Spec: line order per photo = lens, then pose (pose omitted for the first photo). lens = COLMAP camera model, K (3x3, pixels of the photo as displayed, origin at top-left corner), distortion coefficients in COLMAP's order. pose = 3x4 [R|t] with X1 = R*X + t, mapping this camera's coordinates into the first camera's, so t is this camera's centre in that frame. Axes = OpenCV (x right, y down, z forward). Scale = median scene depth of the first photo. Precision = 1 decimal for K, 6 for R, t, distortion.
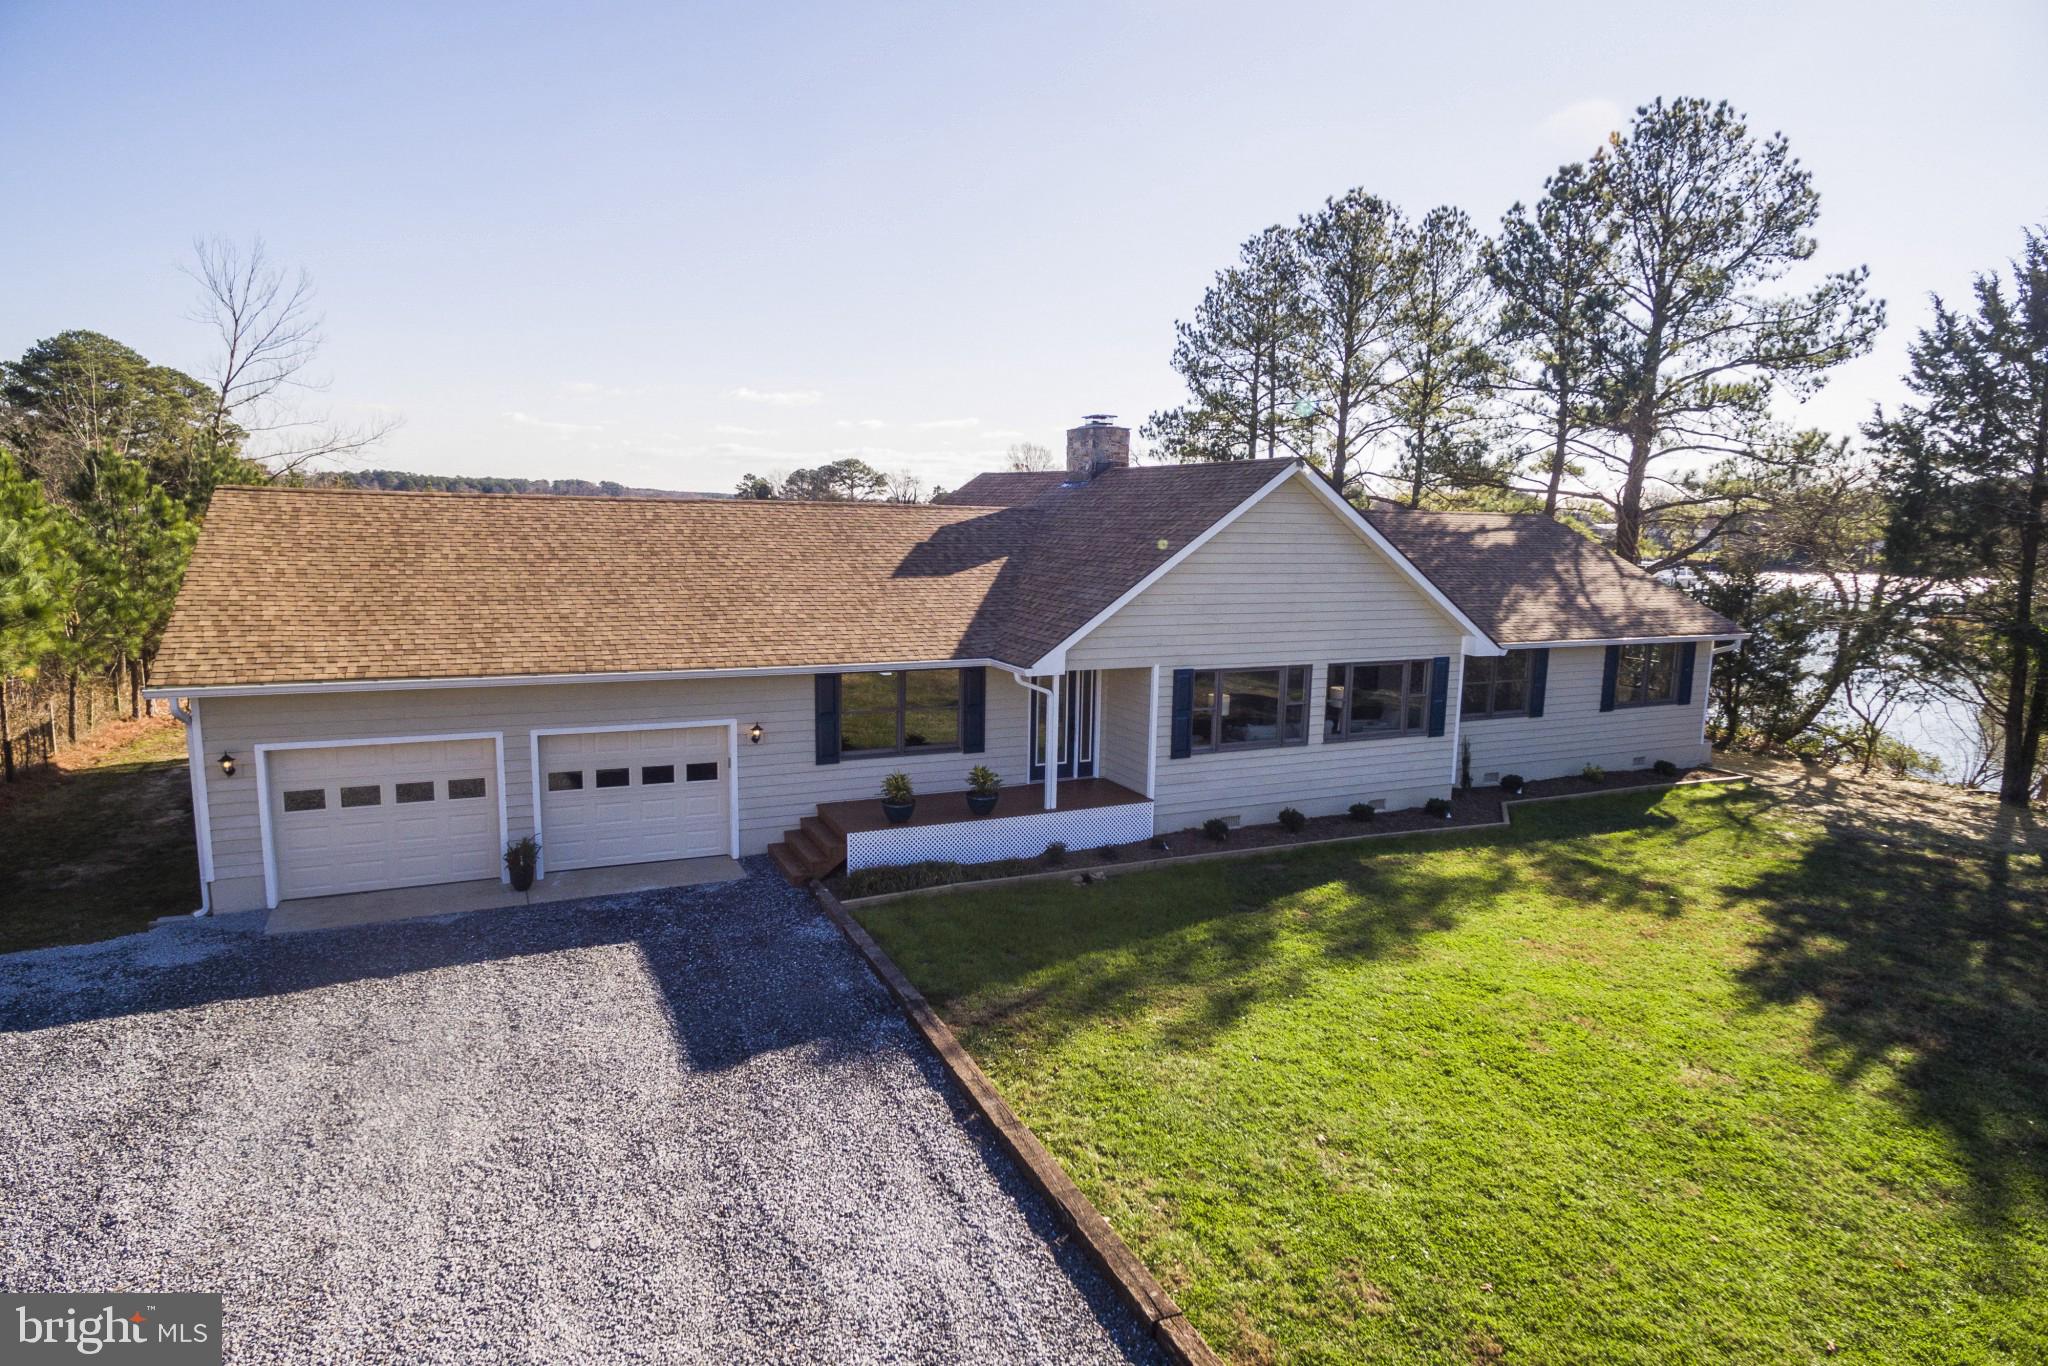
lens RADIAL K [[1148.0, 0, 1024.0], [0, 1148.0, 683.0], [0, 0, 1]] dist [0.005019, 0.000657]
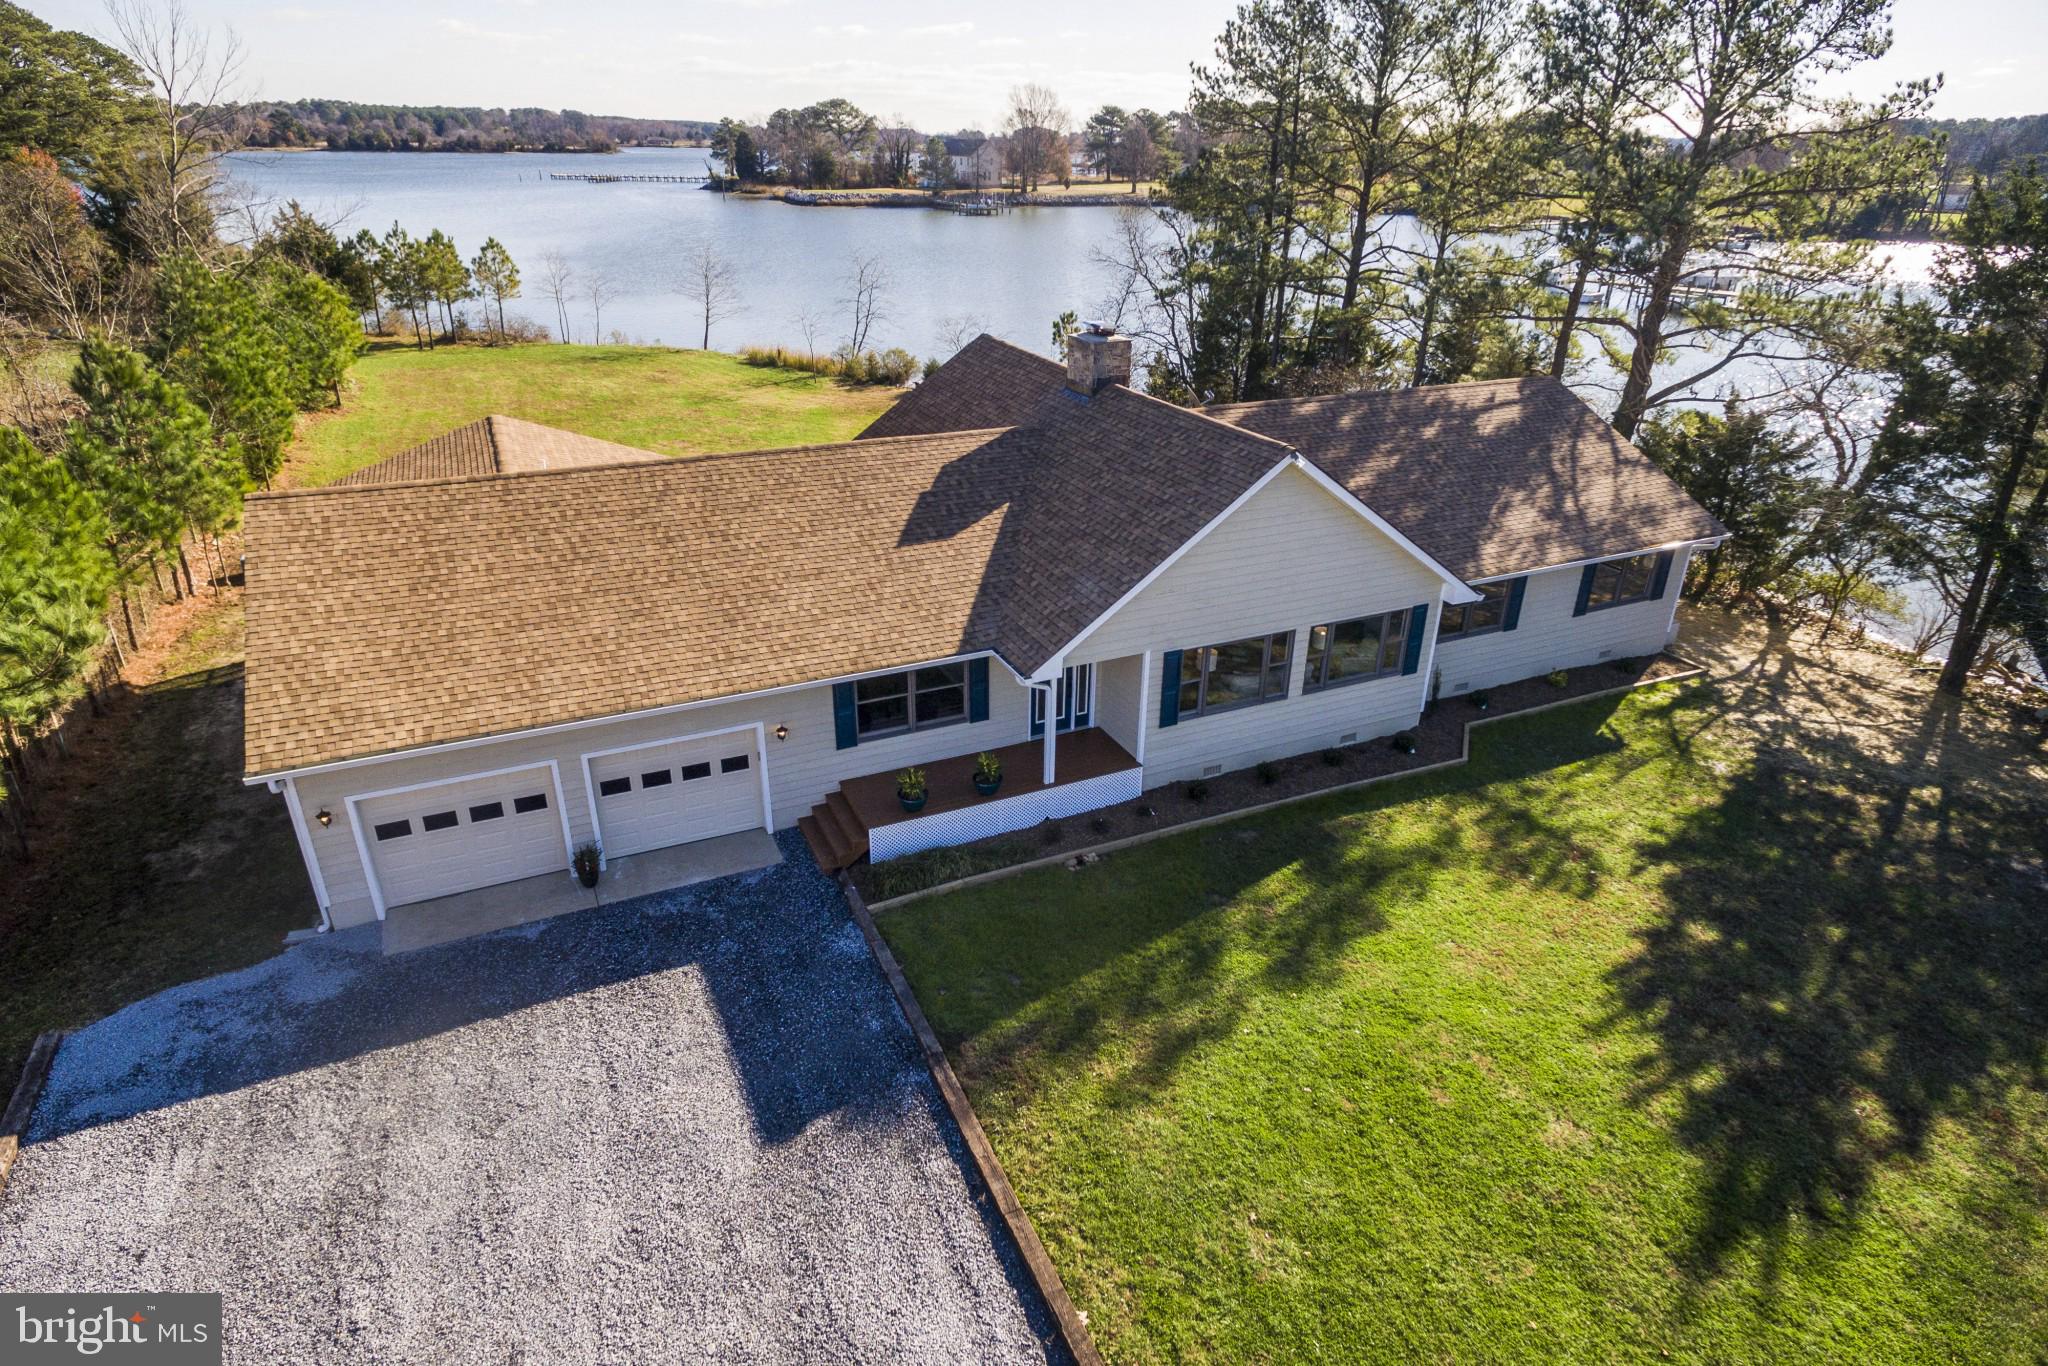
lens RADIAL K [[1148.0, 0, 1024.0], [0, 1148.0, 683.0], [0, 0, 1]] dist [0.005019, 0.000657]
pose [[0.999967, -0.005360, -0.006058, 0.006666], [0.006885, 0.957148, 0.289516, -0.332545], [0.004246, -0.289548, 0.957154, -0.041699]]
